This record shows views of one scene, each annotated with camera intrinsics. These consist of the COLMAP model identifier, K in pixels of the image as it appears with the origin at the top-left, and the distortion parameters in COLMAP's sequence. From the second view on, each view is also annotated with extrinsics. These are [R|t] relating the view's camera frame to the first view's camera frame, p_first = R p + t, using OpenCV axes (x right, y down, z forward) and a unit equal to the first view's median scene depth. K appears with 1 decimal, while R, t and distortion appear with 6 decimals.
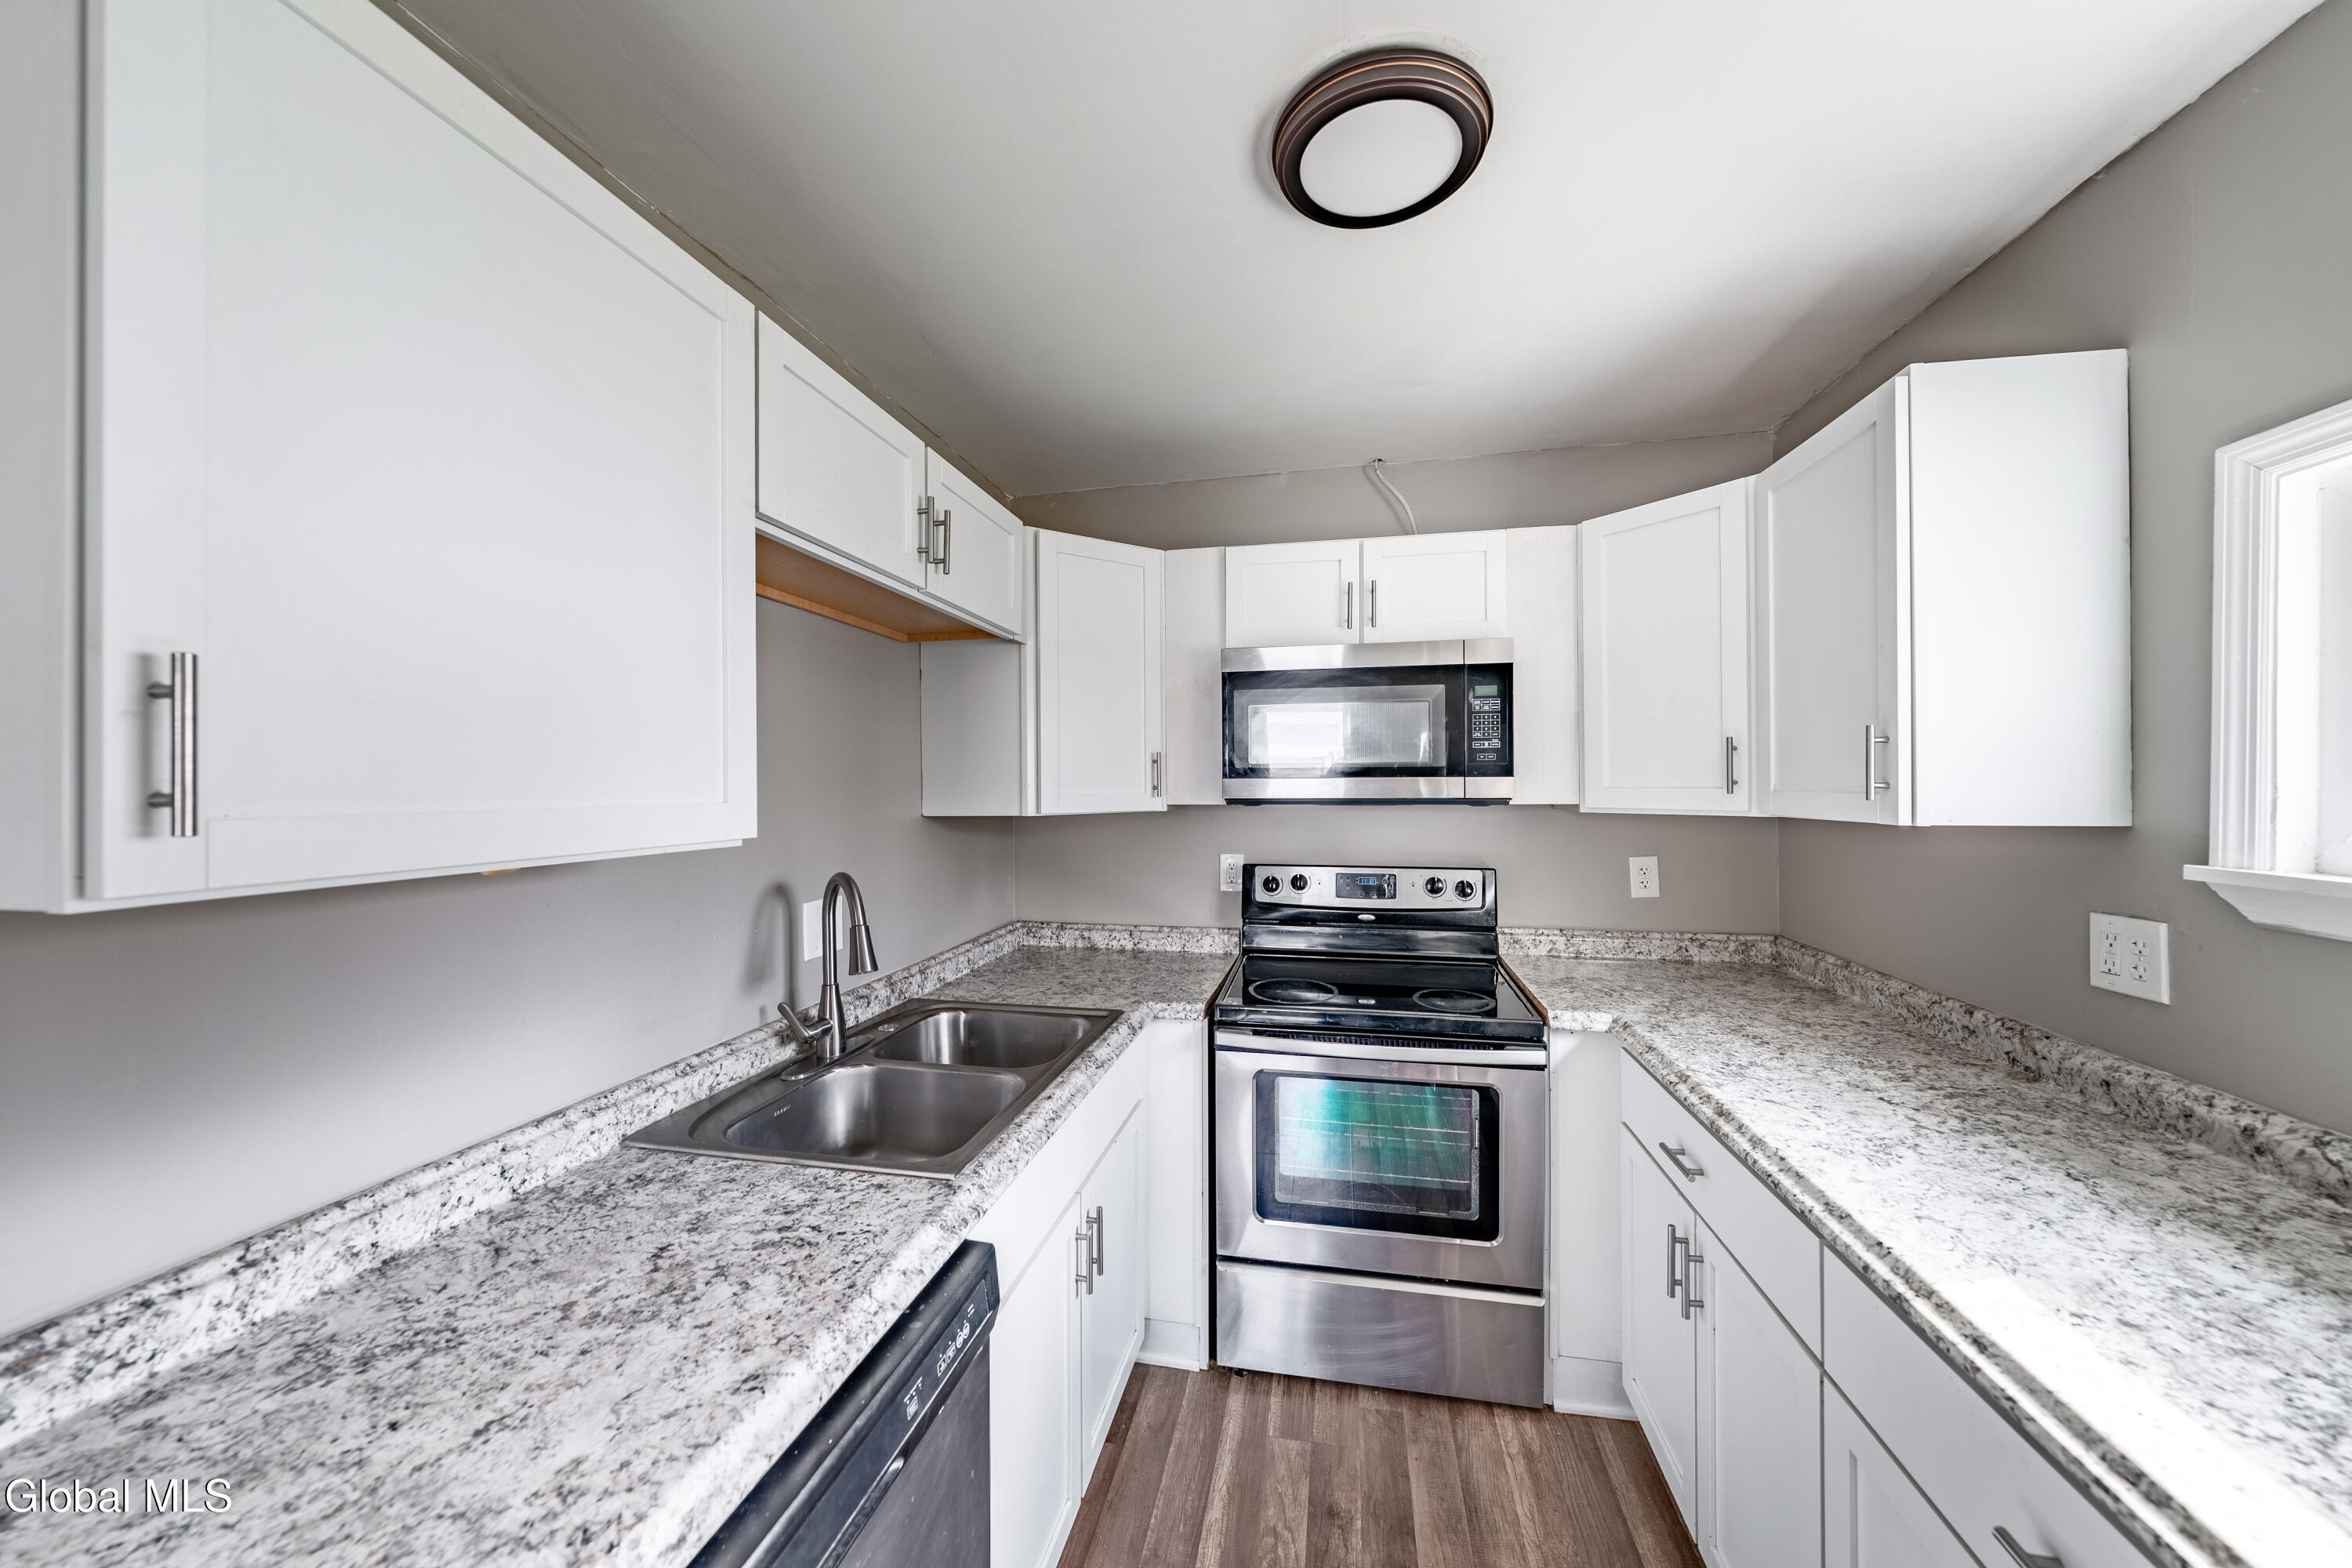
lens RADIAL K [[789.1, 0, 1214.6], [0, 789.1, 778.2], [0, 0, 1]] dist [-0.002182, -0.000080]
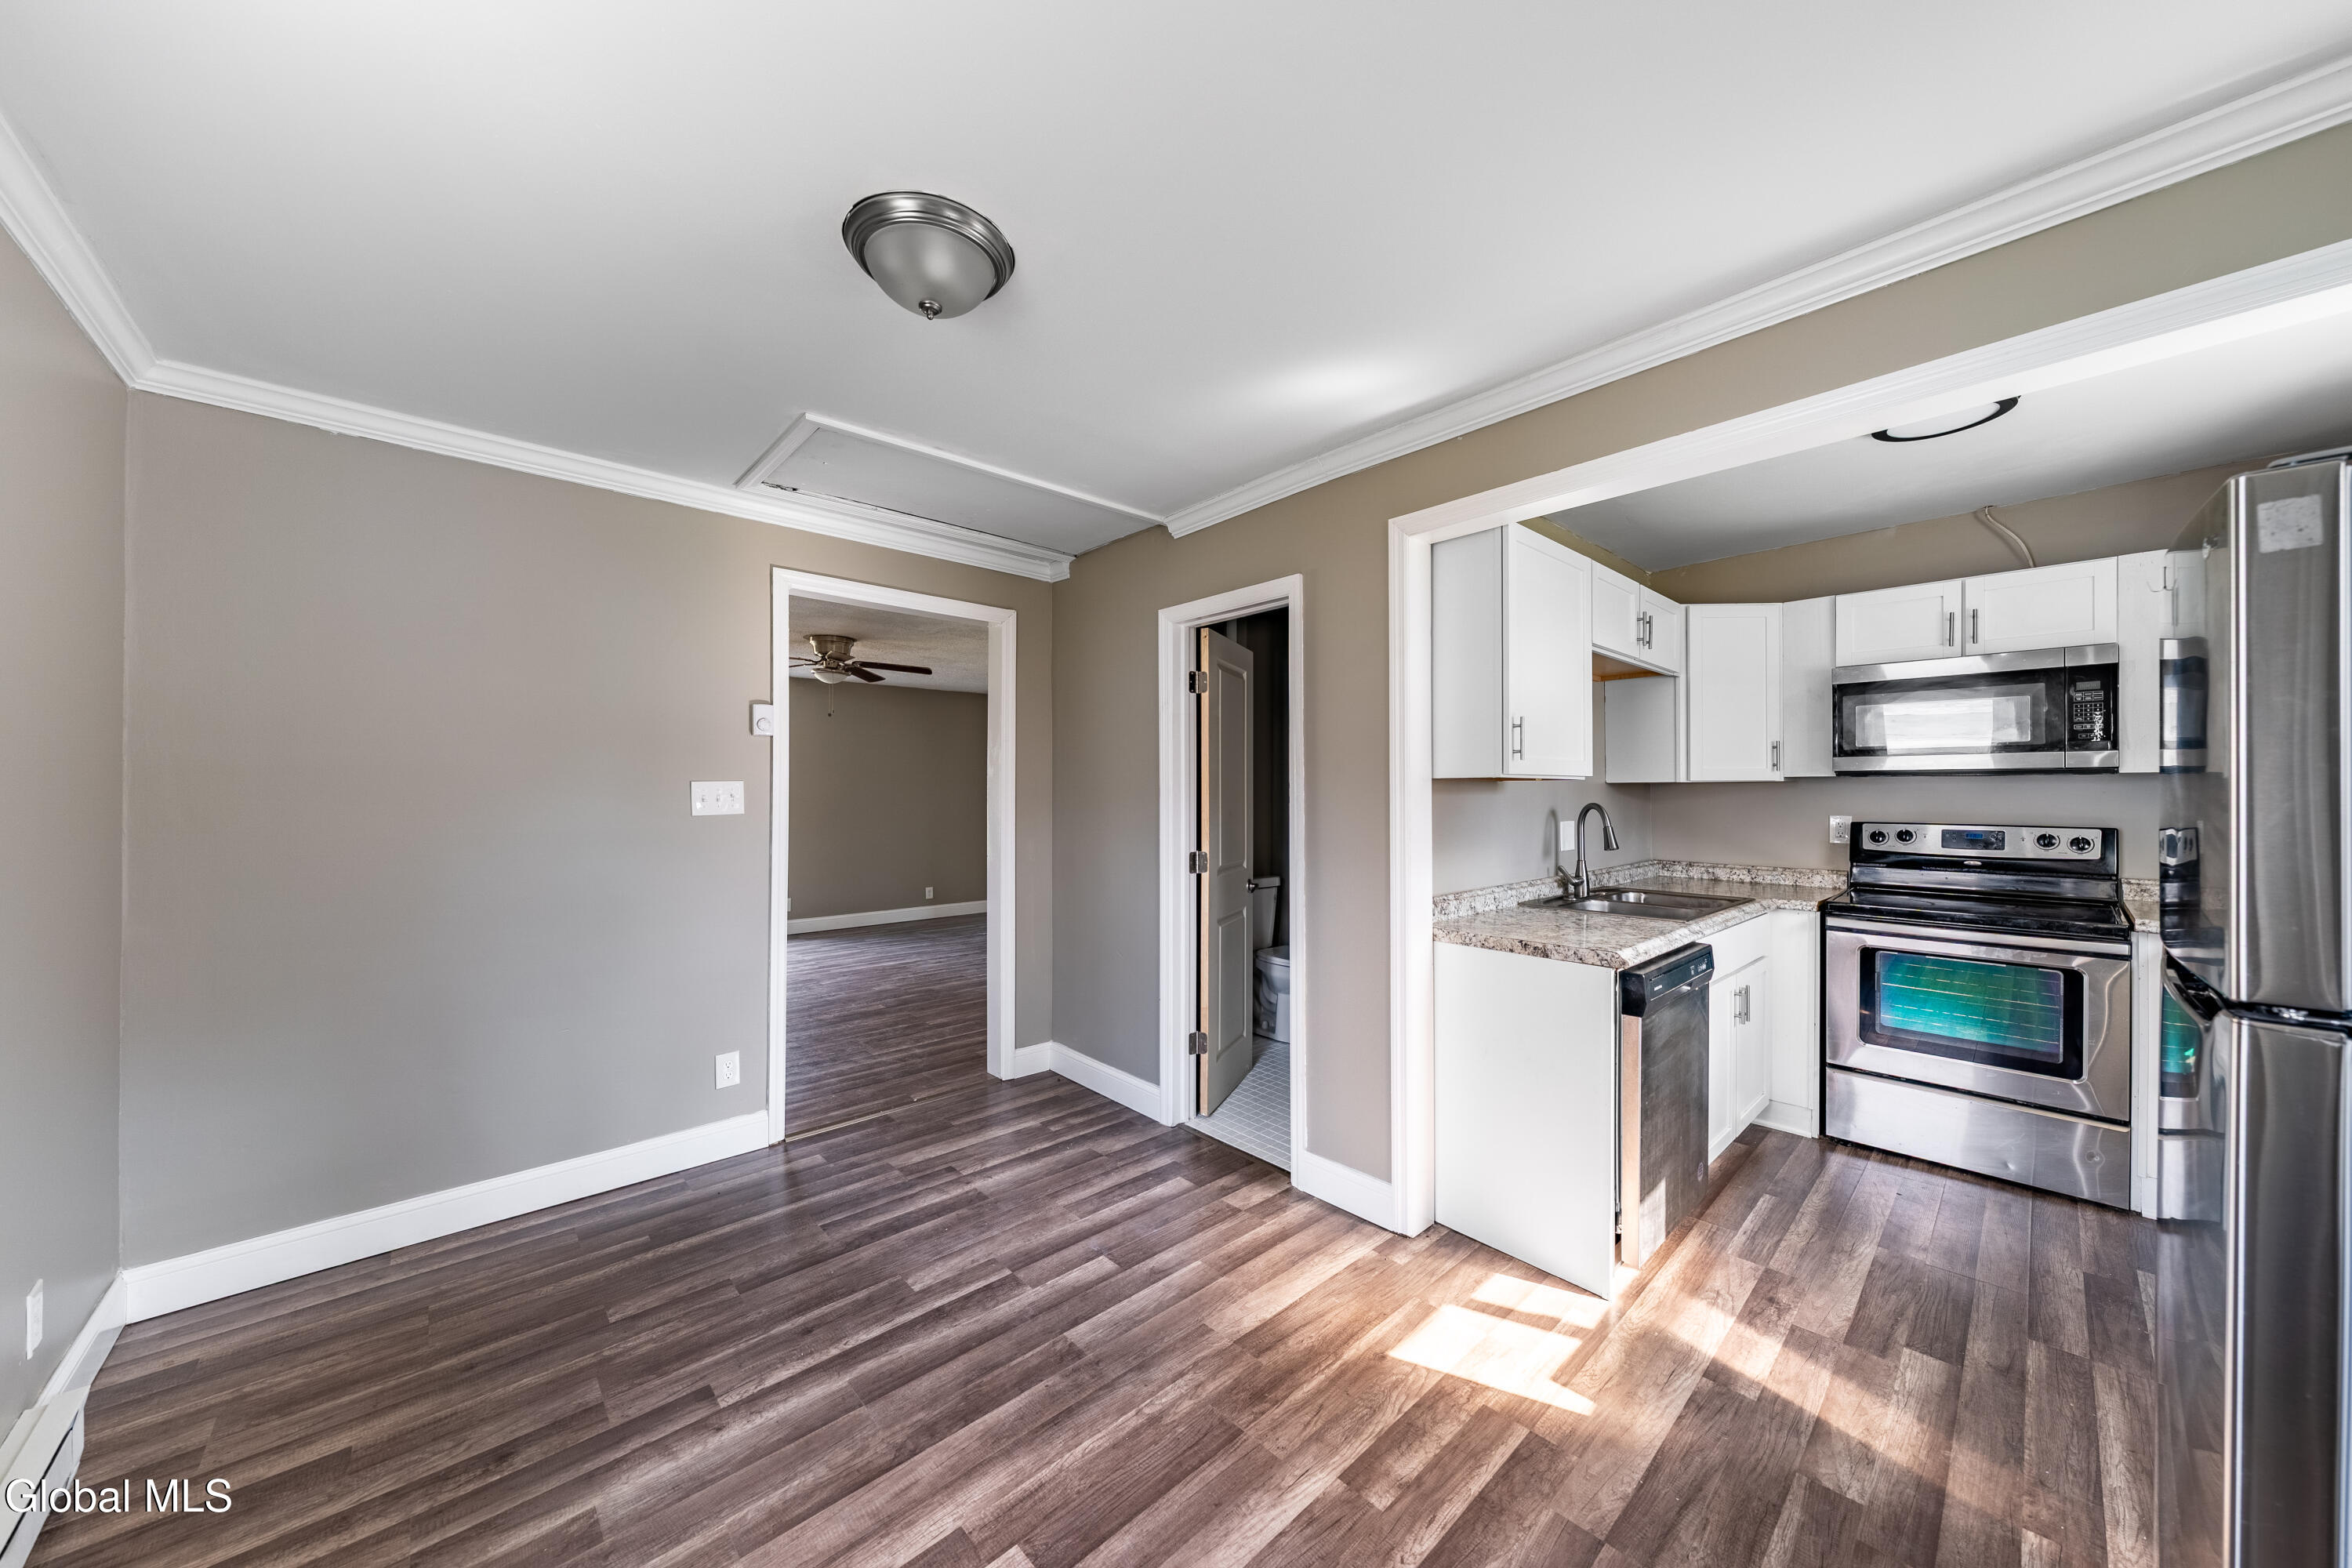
lens RADIAL K [[786.0, 0, 1206.7], [0, 786.0, 788.1], [0, 0, 1]] dist [-0.000798, 0.000015]
pose [[0.791300, 0.004858, -0.611408, -0.021809], [-0.002842, 0.999987, 0.004268, 0.067682], [0.611421, -0.001640, 0.791304, -1.071718]]
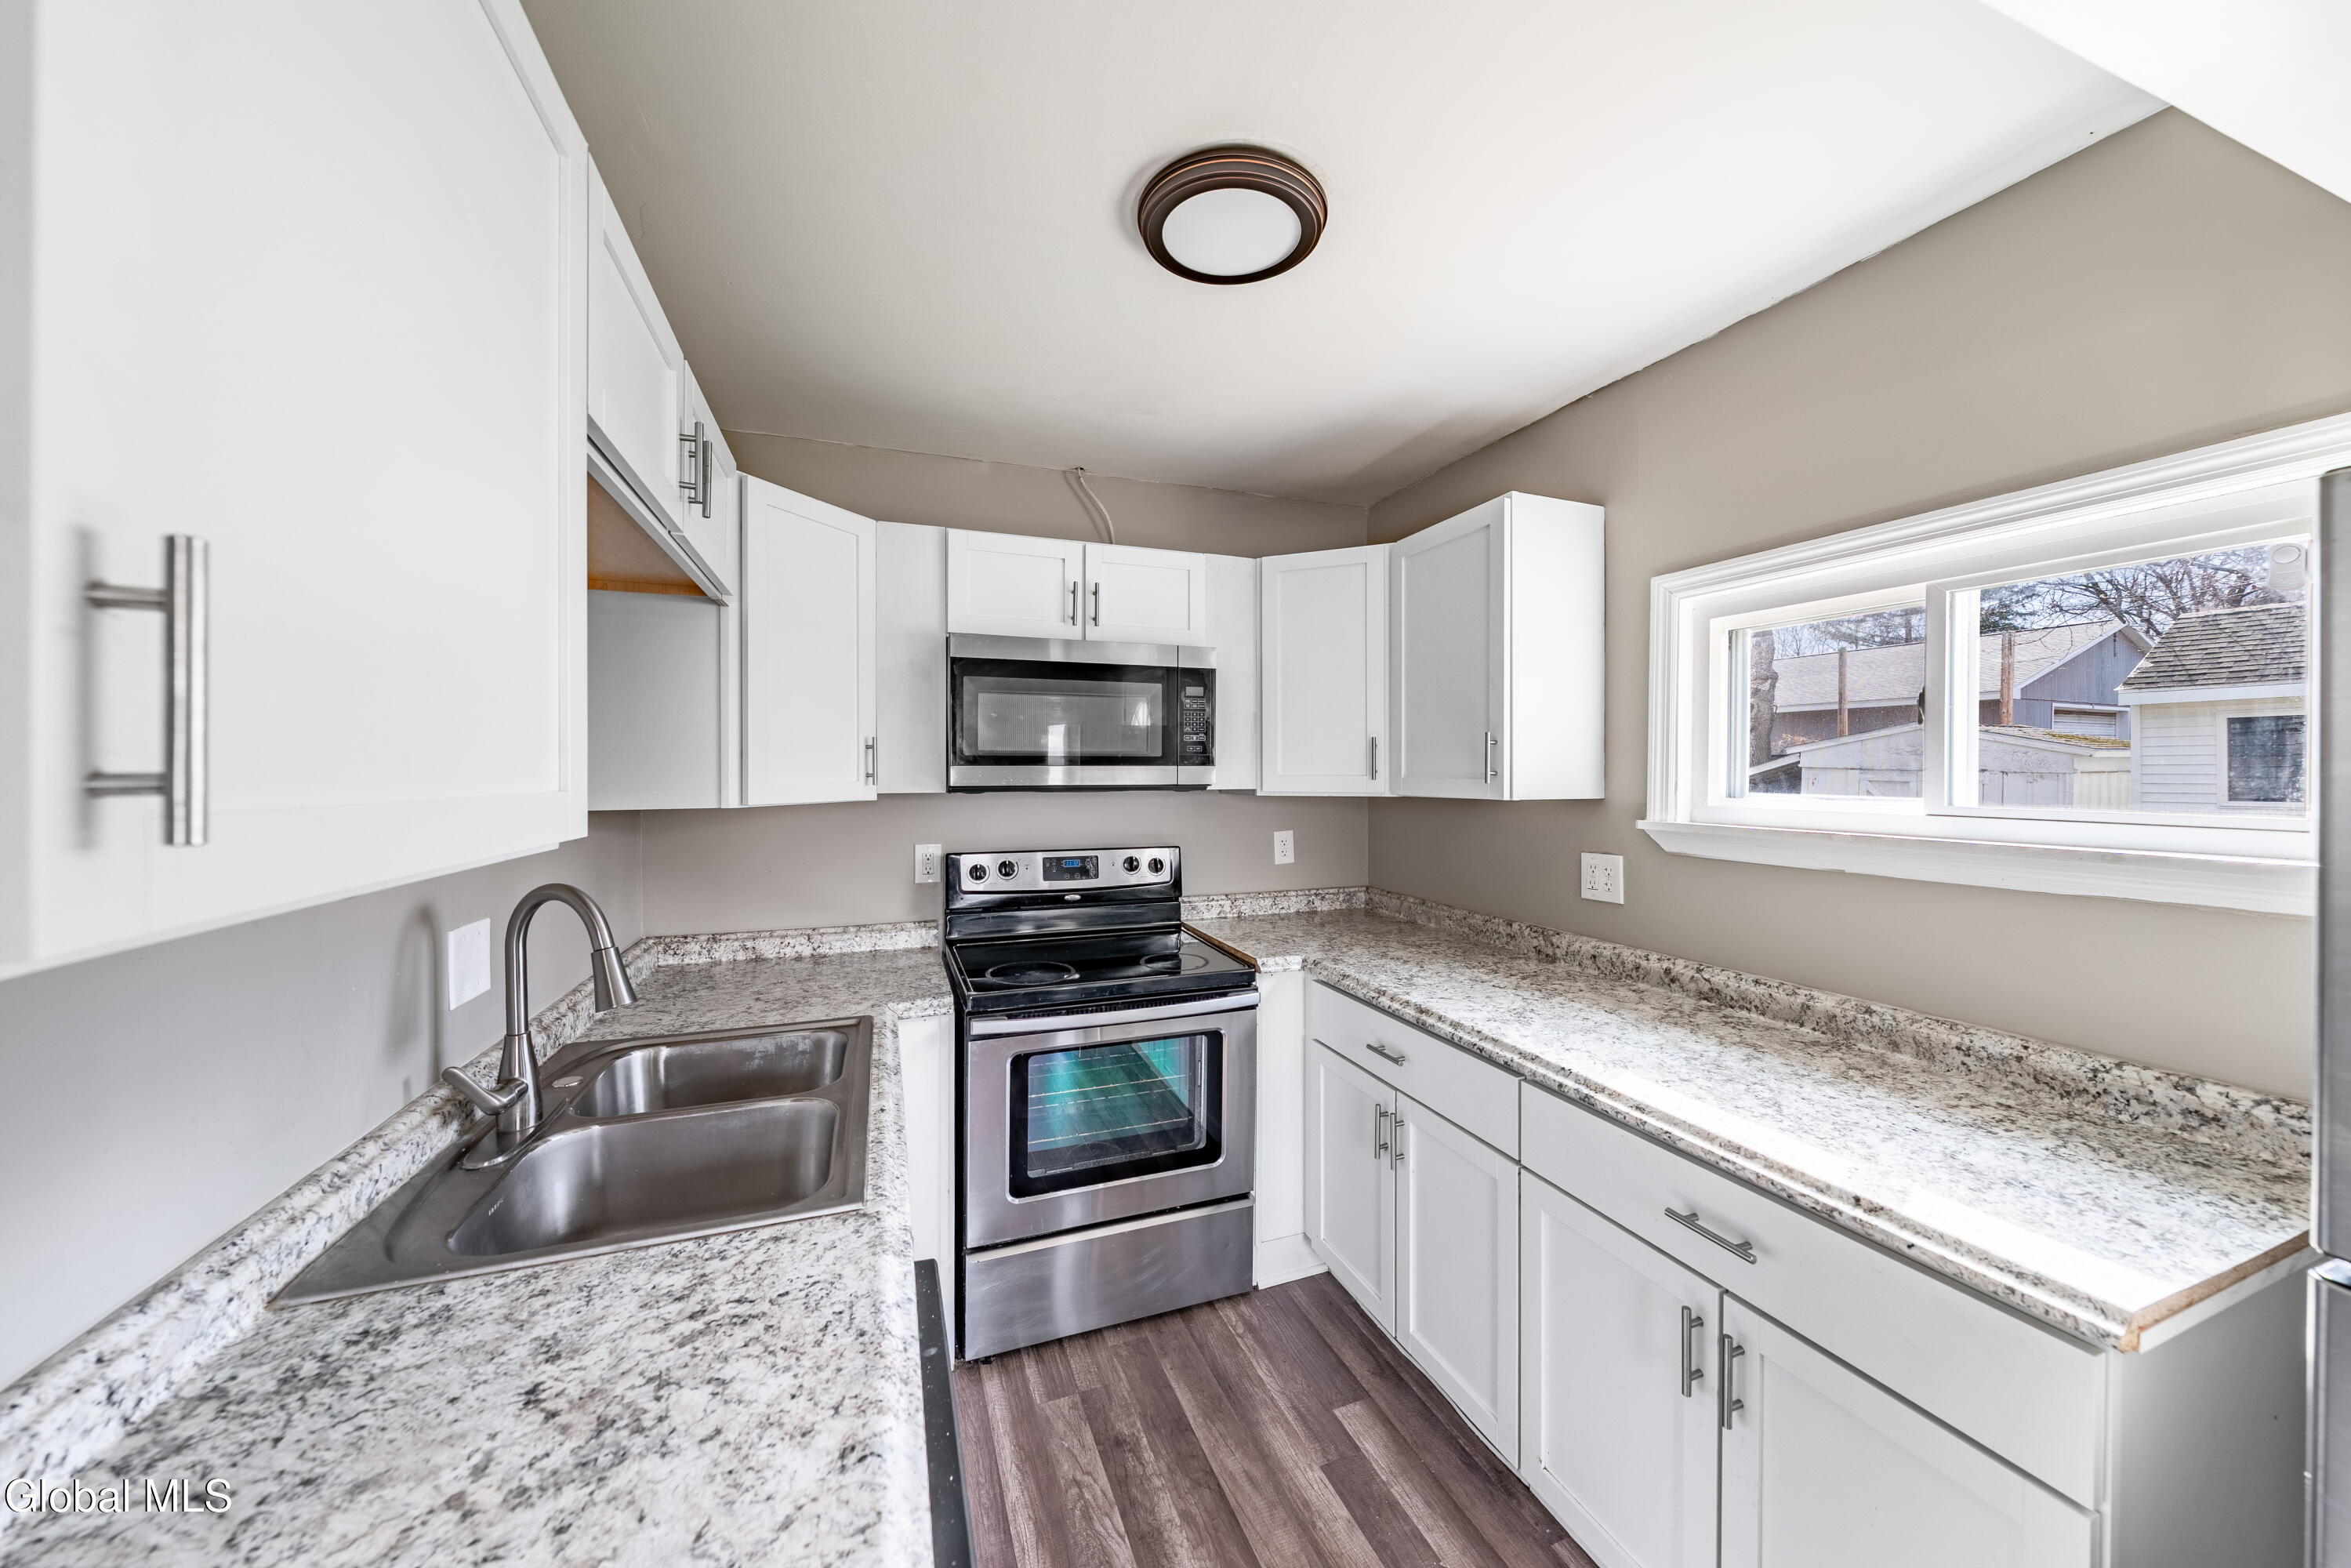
lens RADIAL K [[781.3, 0, 1170.1], [0, 781.3, 769.3], [0, 0, 1]] dist [-0.001547, 0.000132]
pose [[0.862865, 0.005008, 0.505409, -0.303724], [-0.005742, 0.999984, -0.000105, 0.004173], [-0.505401, -0.002812, 0.862880, 0.034749]]
